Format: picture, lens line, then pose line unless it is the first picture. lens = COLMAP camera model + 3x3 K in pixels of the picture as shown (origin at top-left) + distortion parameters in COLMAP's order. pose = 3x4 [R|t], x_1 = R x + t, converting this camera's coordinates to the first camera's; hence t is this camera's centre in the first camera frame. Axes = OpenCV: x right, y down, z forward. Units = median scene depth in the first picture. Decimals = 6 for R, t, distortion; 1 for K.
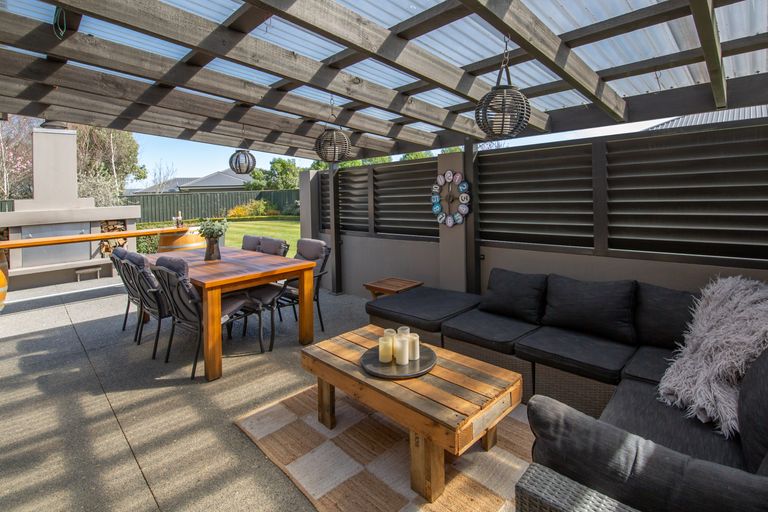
lens RADIAL K [[382.9, 0, 384.0], [0, 382.9, 256.0], [0, 0, 1]] dist [-0.003872, -0.000910]
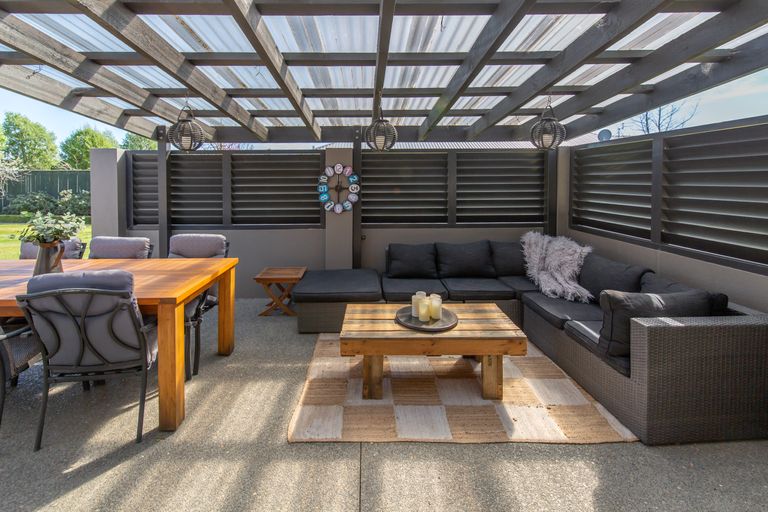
lens RADIAL K [[350.0, 0, 384.0], [0, 350.0, 256.0], [0, 0, 1]] dist [0.003995, 0.000509]
pose [[0.684258, -0.119378, 0.719403, -0.517459], [0.097039, 0.992642, 0.072421, -0.013627], [-0.722755, 0.020255, 0.690807, 0.193665]]
